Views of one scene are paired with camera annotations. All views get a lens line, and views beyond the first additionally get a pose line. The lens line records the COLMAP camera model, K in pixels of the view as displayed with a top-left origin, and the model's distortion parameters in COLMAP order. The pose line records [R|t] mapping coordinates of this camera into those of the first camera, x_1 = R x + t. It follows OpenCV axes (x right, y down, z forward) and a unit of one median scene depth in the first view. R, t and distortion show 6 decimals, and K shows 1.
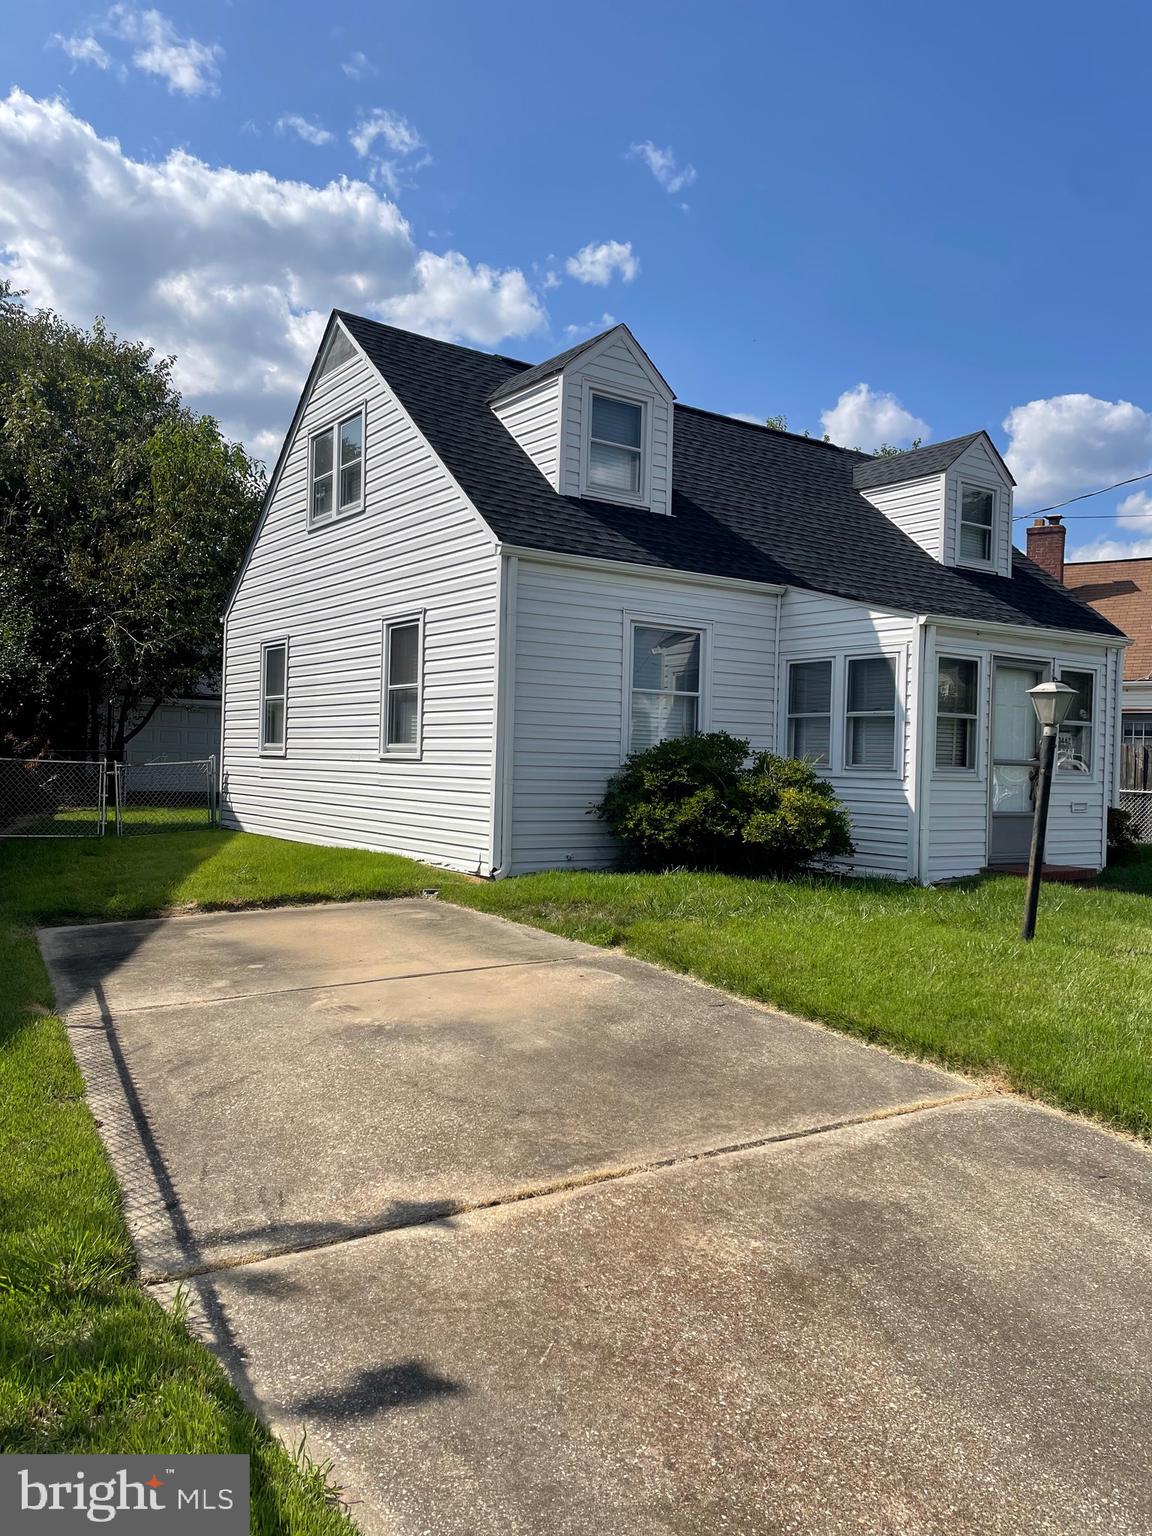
lens RADIAL K [[1160.6, 0, 579.0], [0, 1160.6, 765.4], [0, 0, 1]] dist [0.047655, -0.059105]
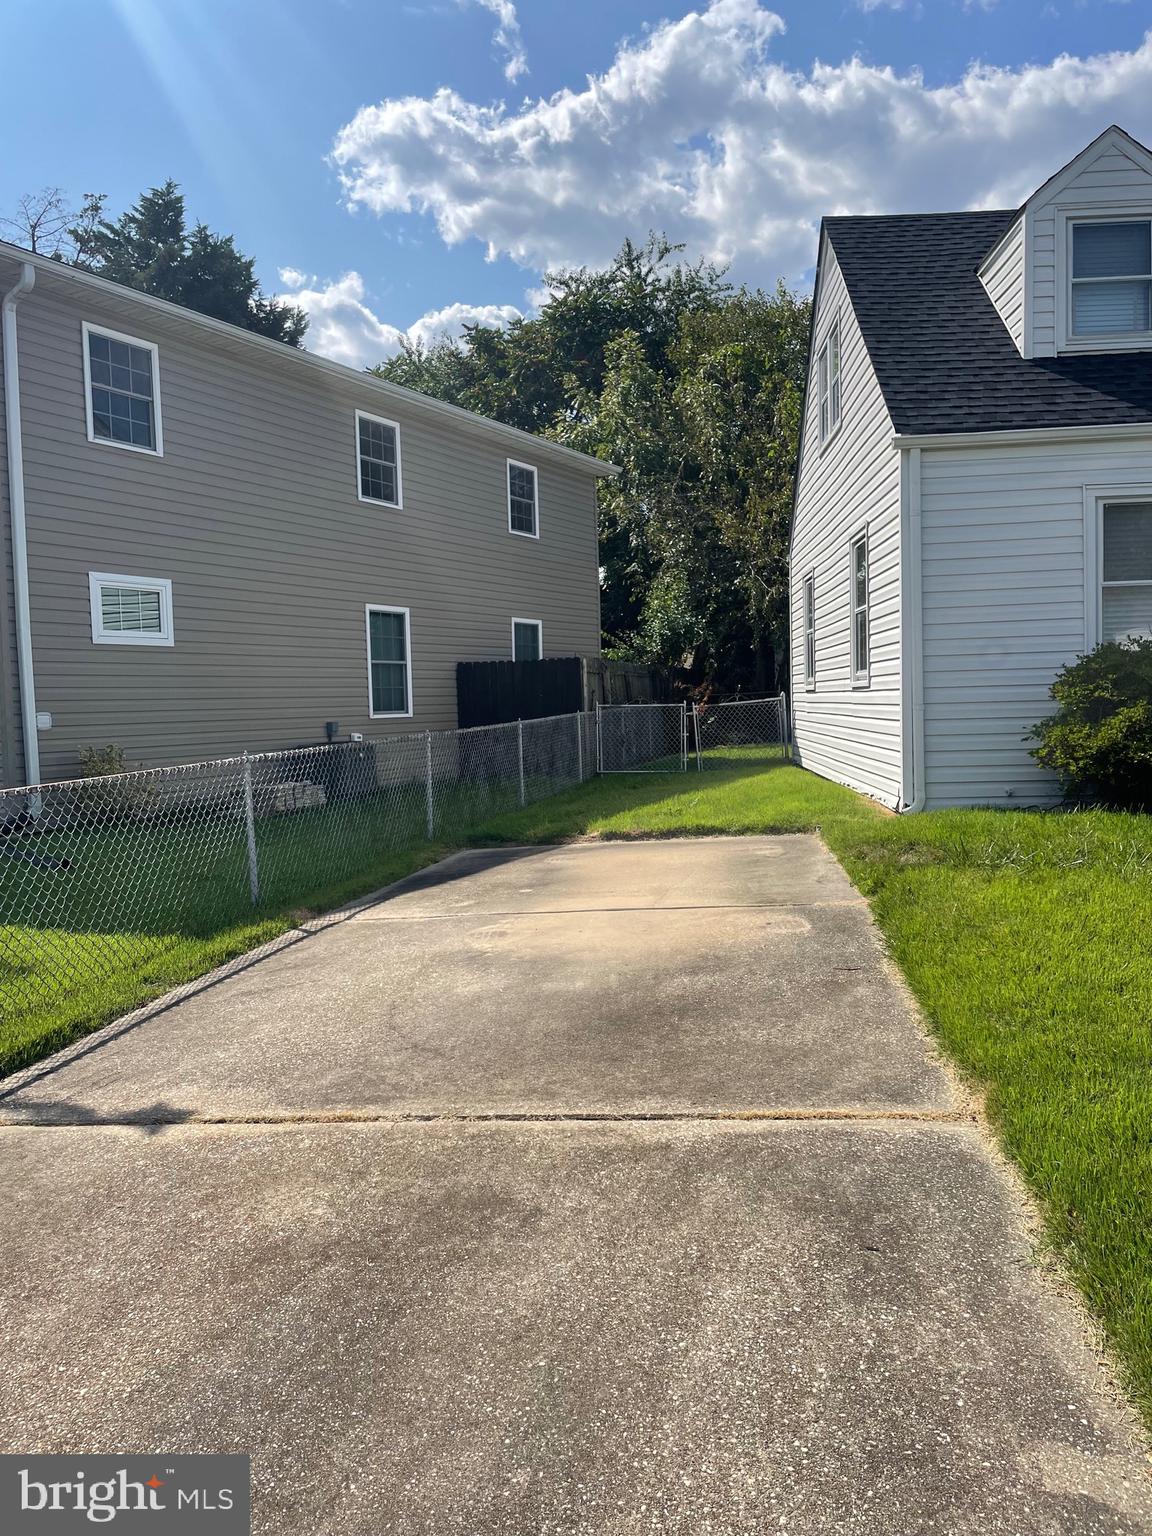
lens RADIAL K [[1160.6, 0, 588.2], [0, 1160.6, 777.8], [0, 0, 1]] dist [0.047655, -0.059105]
pose [[0.787435, -0.001606, -0.616396, 0.706969], [0.042139, 0.997797, 0.051232, 0.029234], [0.614956, -0.066316, 0.785768, 0.353750]]
